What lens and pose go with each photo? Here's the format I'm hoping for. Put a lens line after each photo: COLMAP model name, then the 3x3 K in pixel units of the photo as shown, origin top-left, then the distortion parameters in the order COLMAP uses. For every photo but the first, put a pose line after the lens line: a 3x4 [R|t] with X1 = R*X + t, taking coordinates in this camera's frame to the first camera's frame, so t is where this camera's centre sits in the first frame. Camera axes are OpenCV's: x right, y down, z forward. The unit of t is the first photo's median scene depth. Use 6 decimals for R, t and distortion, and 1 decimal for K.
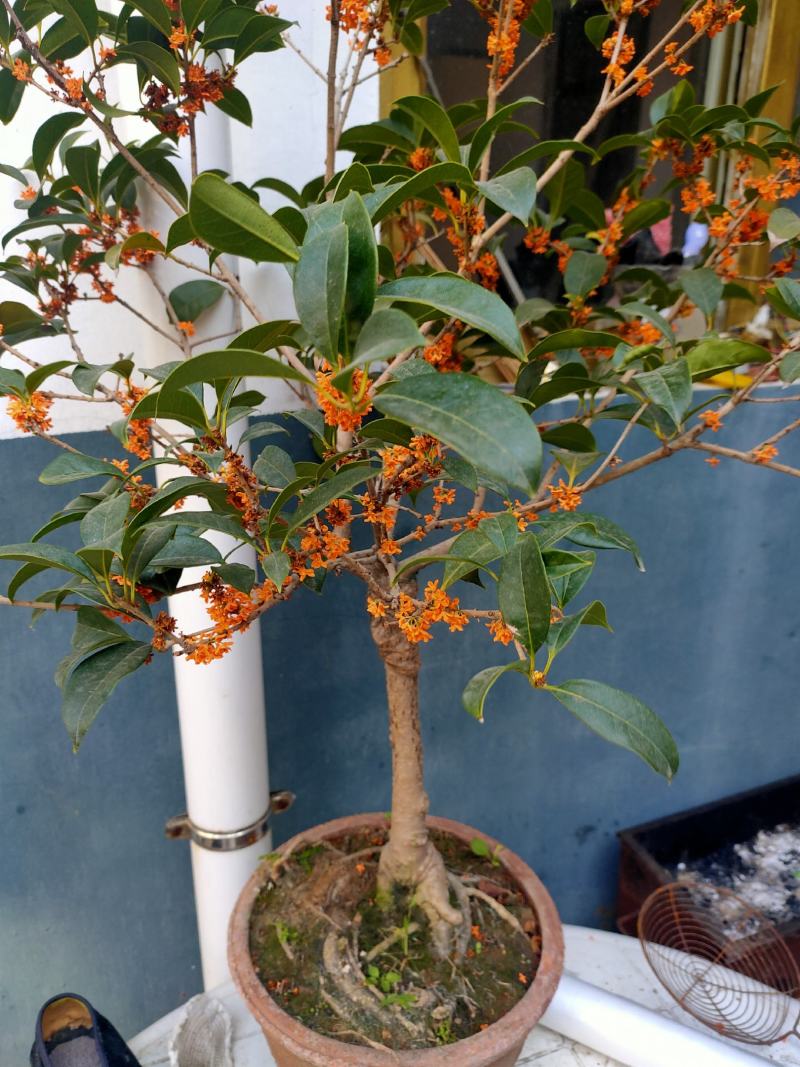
lens RADIAL K [[809.1, 0, 396.8], [0, 809.1, 532.1], [0, 0, 1]] dist [0.062053, -0.109722]
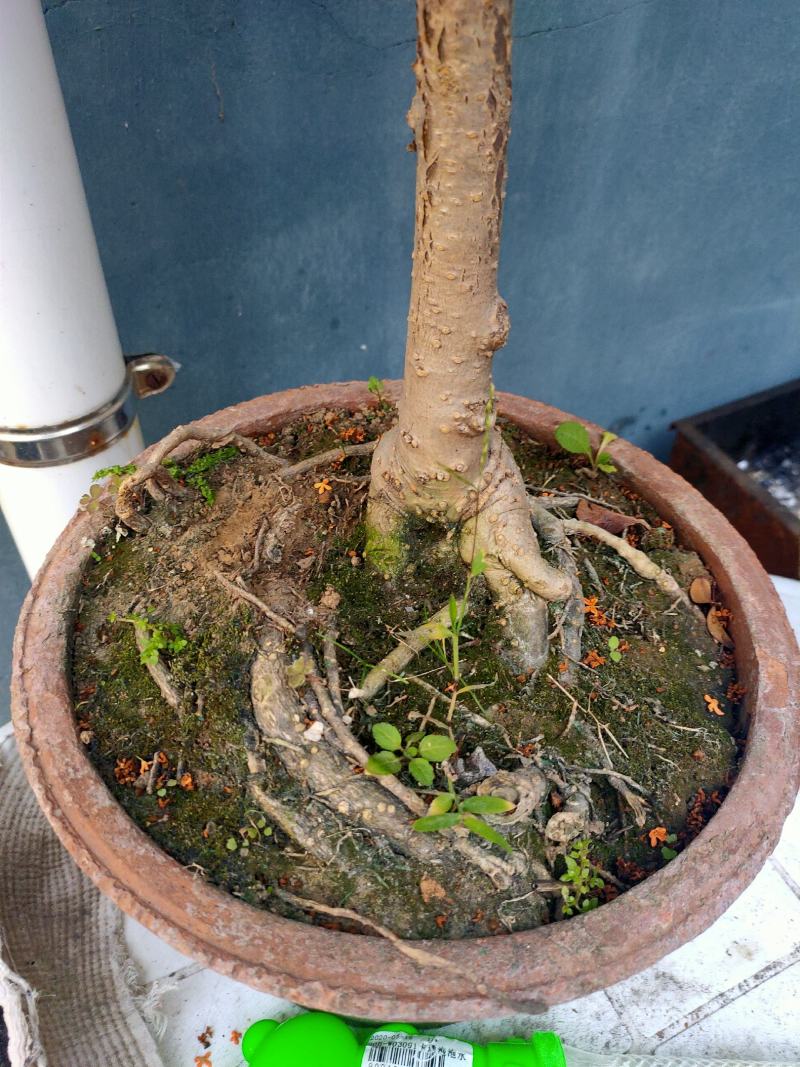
lens RADIAL K [[809.1, 0, 396.8], [0, 809.1, 532.1], [0, 0, 1]] dist [0.062053, -0.109722]
pose [[0.995592, -0.041807, 0.083960, -0.048306], [0.000633, 0.898139, 0.439712, 0.263608], [-0.093791, -0.437720, 0.894206, 0.650310]]
